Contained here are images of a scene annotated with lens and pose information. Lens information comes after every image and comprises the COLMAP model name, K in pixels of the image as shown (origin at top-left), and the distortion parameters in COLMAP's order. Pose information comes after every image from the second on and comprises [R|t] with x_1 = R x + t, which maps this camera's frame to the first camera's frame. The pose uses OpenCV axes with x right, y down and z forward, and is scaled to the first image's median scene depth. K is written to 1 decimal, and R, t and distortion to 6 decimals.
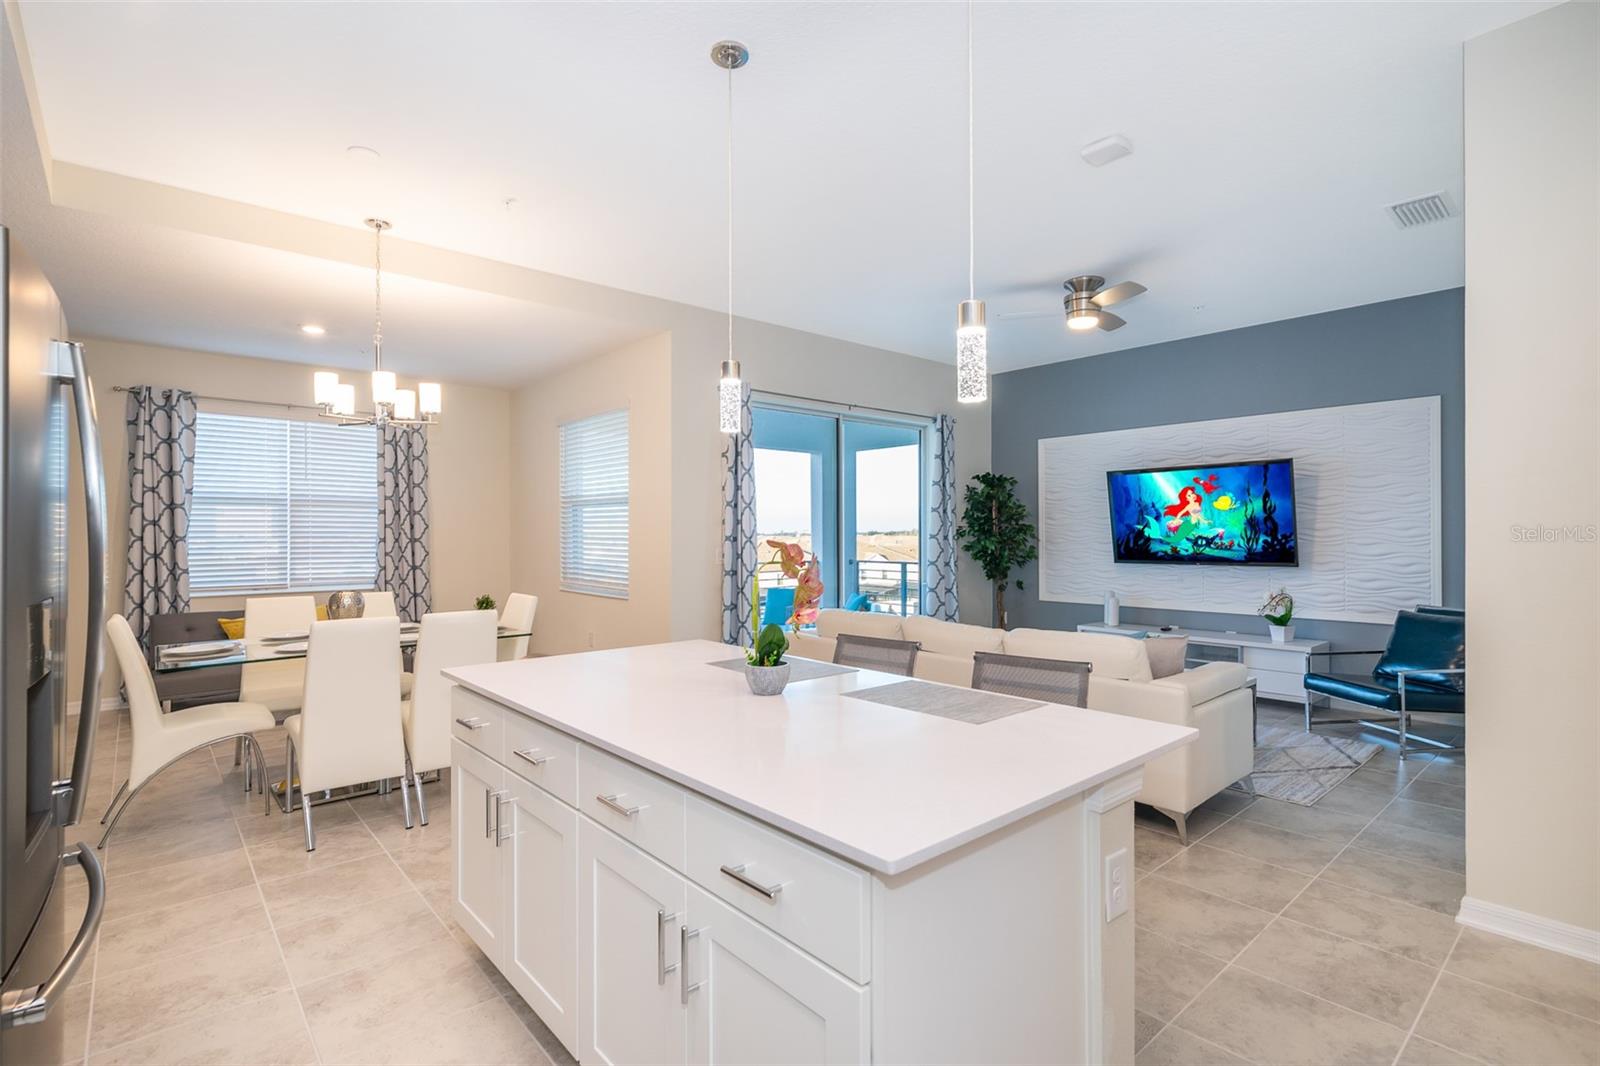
lens RADIAL K [[790.5, 0, 798.2], [0, 790.5, 541.6], [0, 0, 1]] dist [0.028666, 0.000256]
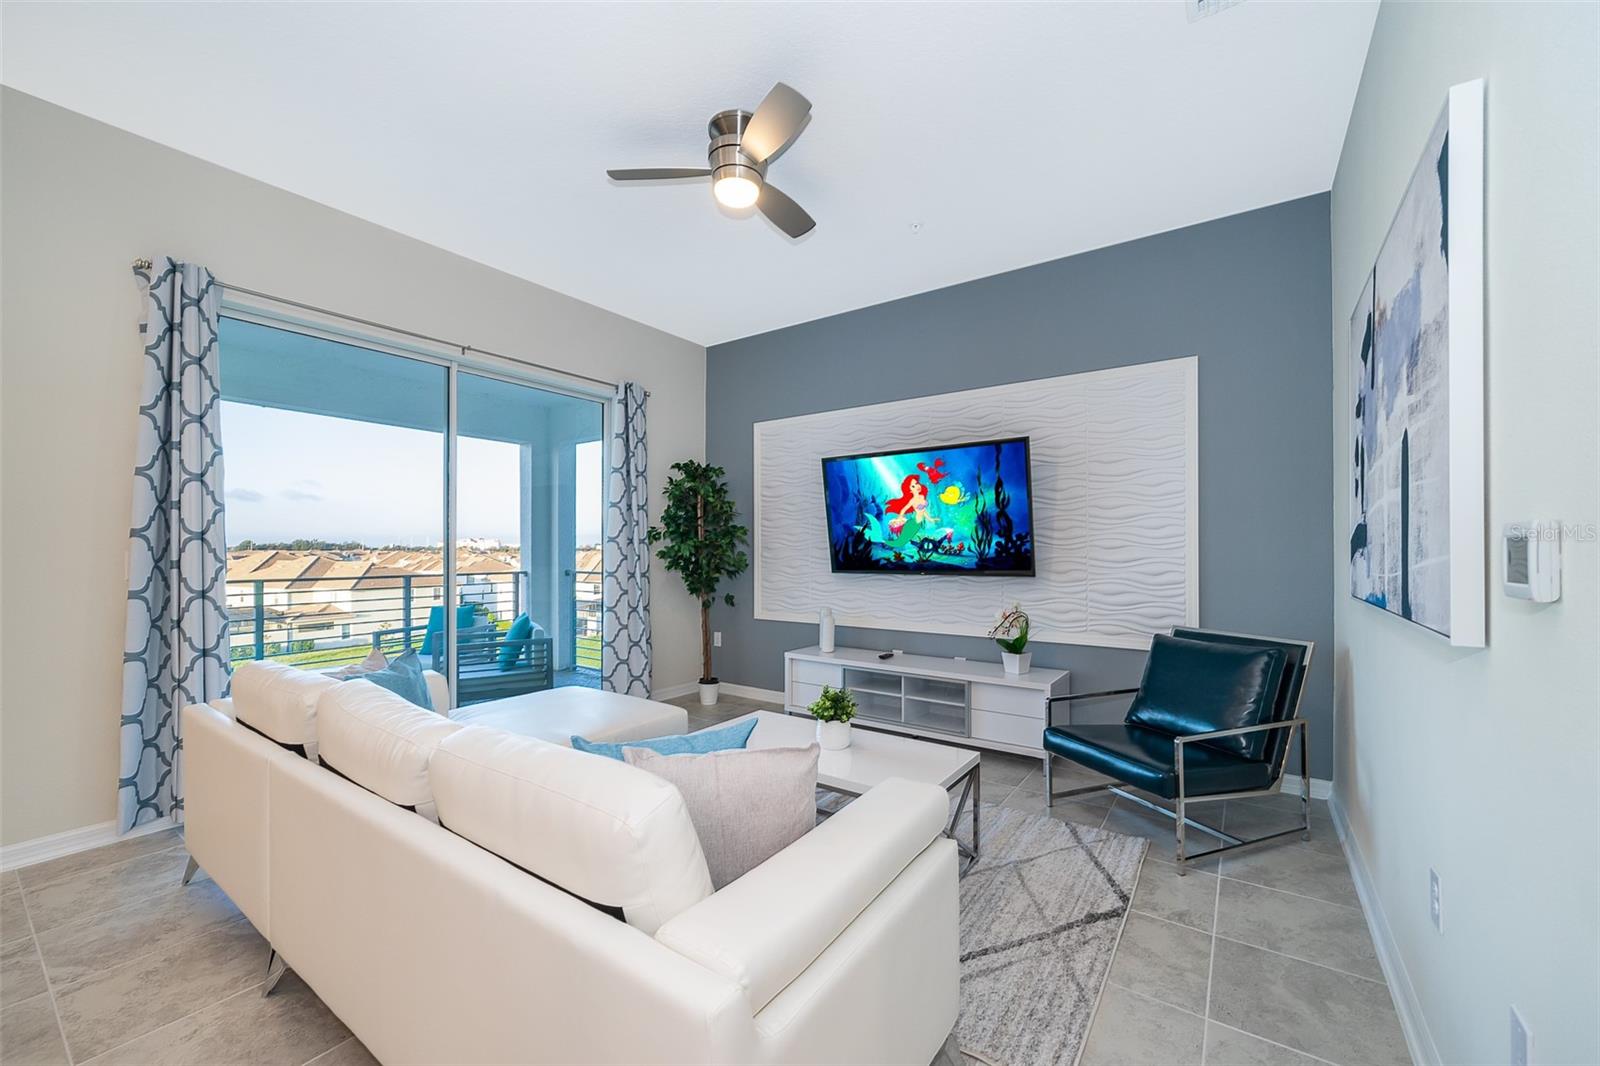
lens RADIAL K [[646.5, 0, 827.2], [0, 646.5, 550.6], [0, 0, 1]] dist [-0.001517, -0.000097]
pose [[0.967666, 0.002630, 0.252221, 0.248475], [0.000768, 0.999910, -0.013371, 0.013576], [-0.252234, 0.013132, 0.967577, 0.406189]]
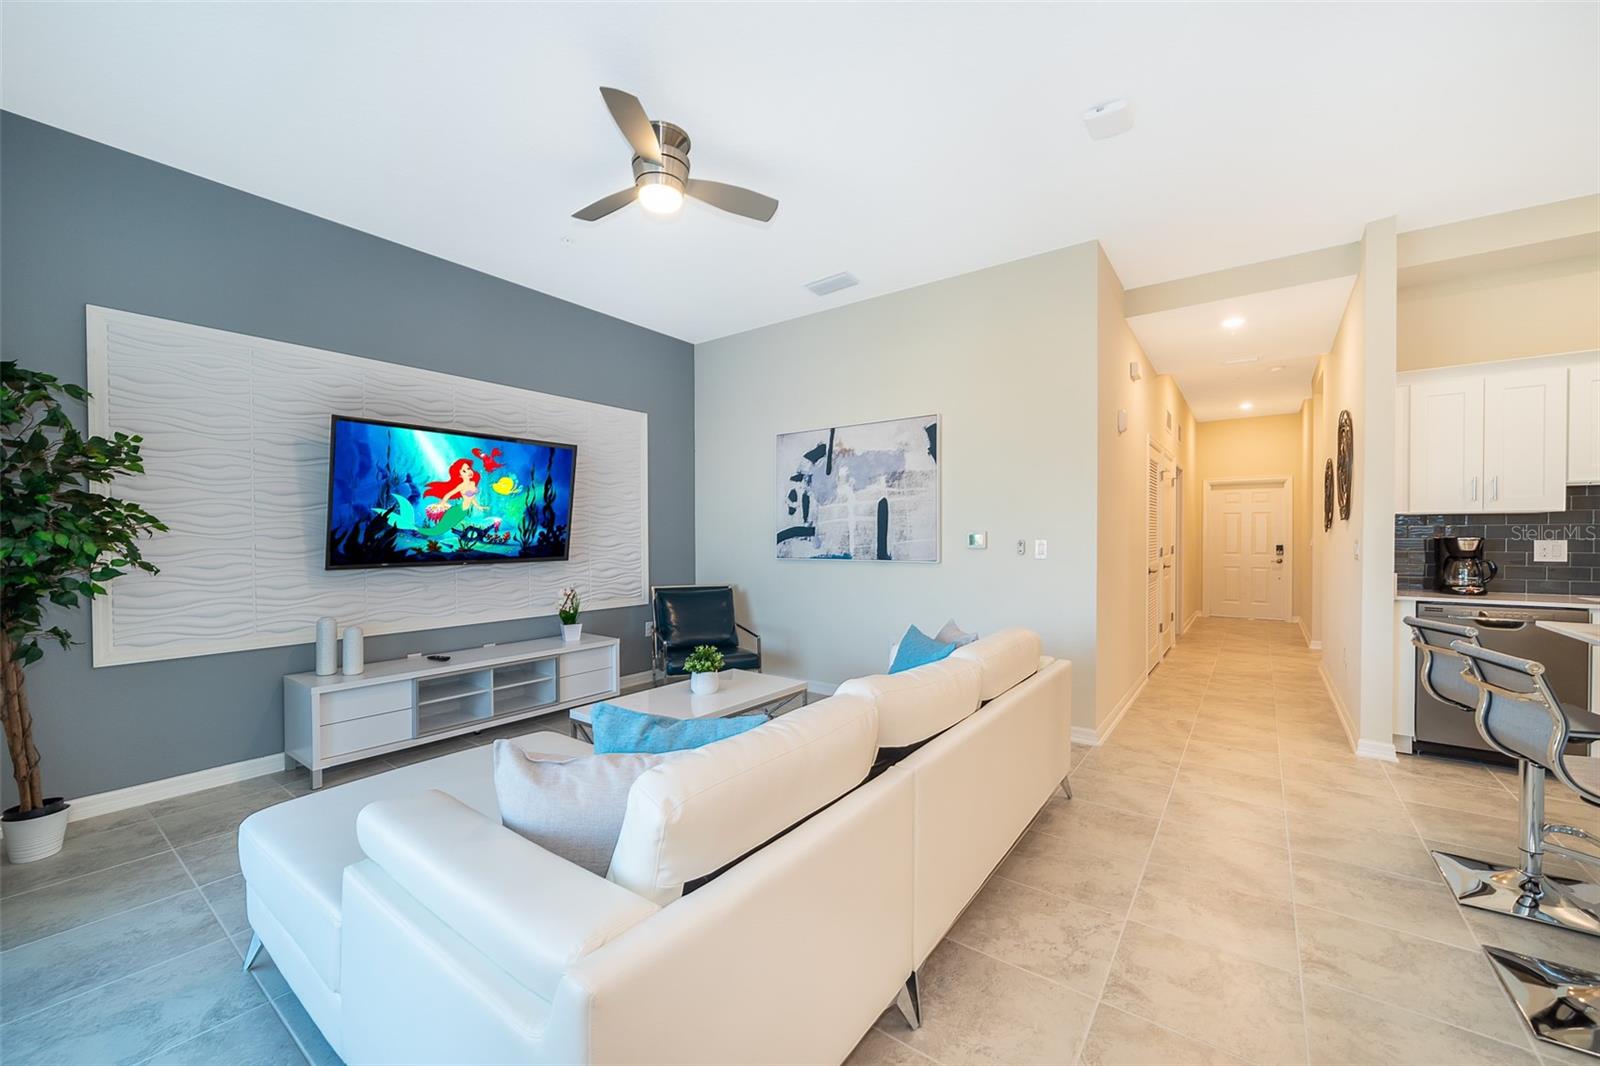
lens RADIAL K [[610.9, 0, 801.5], [0, 610.9, 540.5], [0, 0, 1]] dist [-0.003093, -0.000237]
pose [[-0.226028, -0.003286, 0.974115, -0.126838], [0.006535, 0.999967, 0.004889, 0.005350], [-0.974099, 0.007471, -0.225999, 0.820922]]
